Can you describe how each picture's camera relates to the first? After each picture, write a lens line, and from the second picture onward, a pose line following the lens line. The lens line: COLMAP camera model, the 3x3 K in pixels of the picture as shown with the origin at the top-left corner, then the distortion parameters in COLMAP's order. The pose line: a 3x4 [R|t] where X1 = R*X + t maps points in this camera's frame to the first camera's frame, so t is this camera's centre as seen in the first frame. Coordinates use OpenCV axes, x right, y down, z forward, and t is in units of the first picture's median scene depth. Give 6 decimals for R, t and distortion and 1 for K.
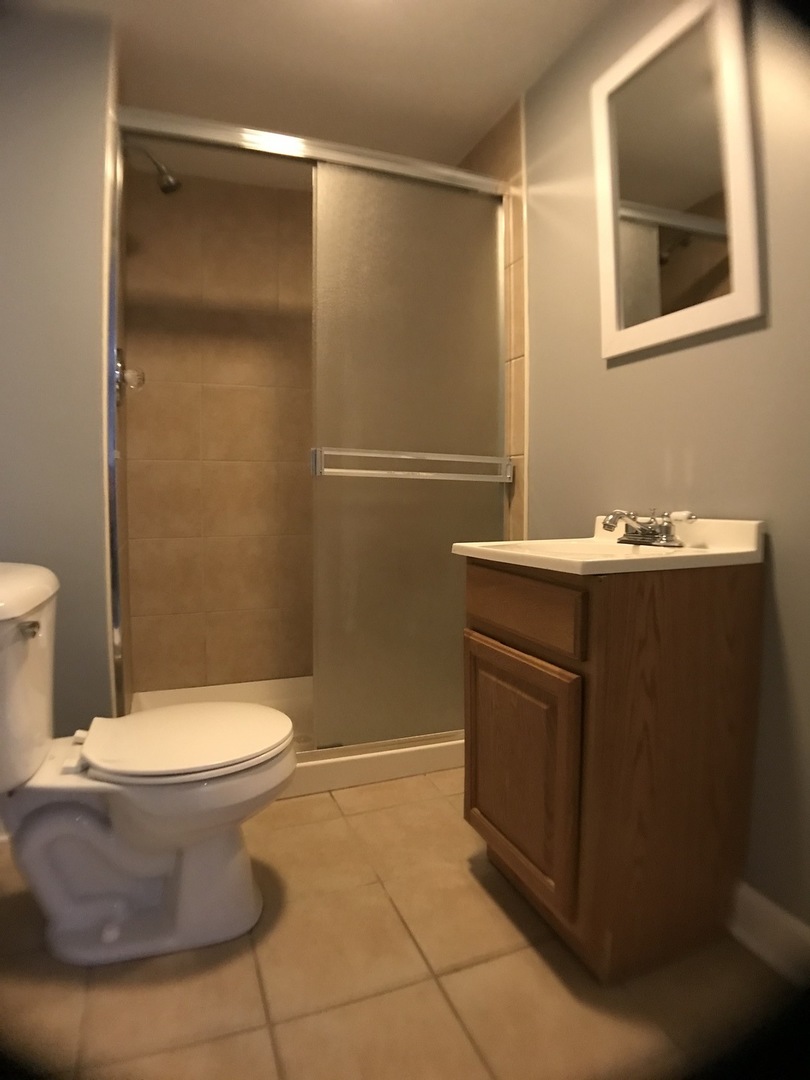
lens RADIAL K [[611.8, 0, 398.0], [0, 611.8, 543.7], [0, 0, 1]] dist [-0.108174, 0.009771]
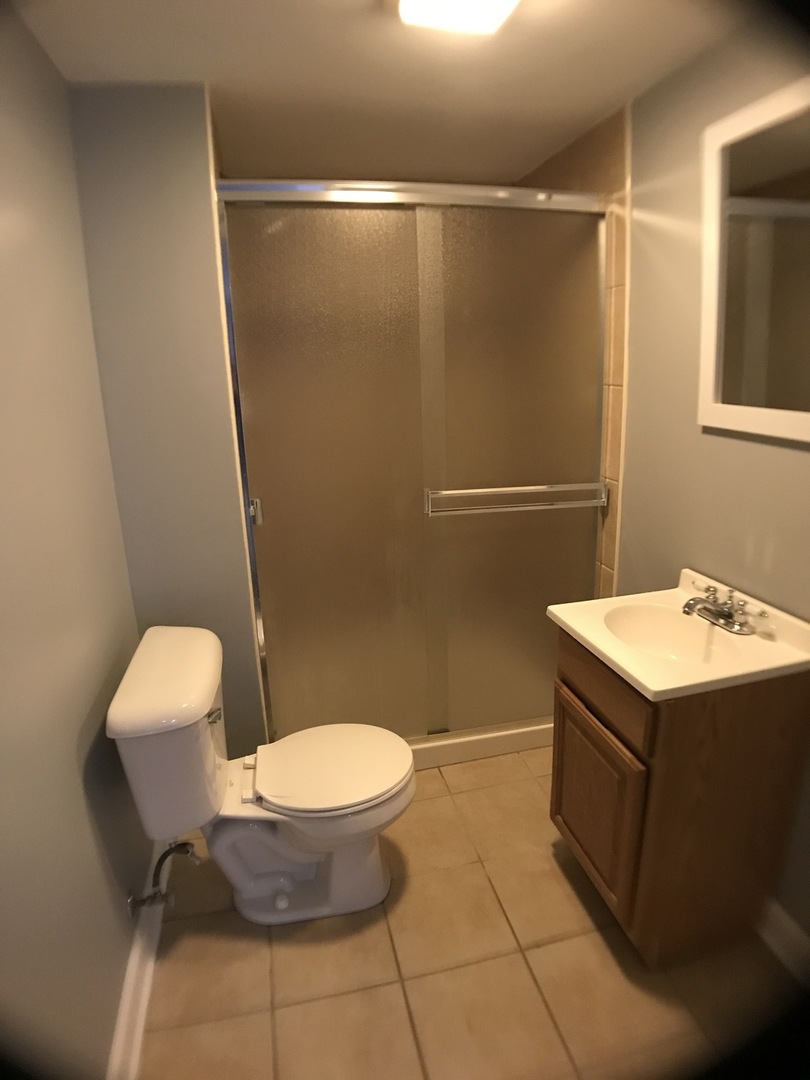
lens RADIAL K [[611.8, 0, 399.4], [0, 611.8, 539.9], [0, 0, 1]] dist [-0.108174, 0.009771]
pose [[0.988778, 0.002929, -0.149361, -0.015865], [0.027799, 0.978738, 0.203222, -0.382755], [0.146781, -0.205094, 0.967673, -0.119939]]
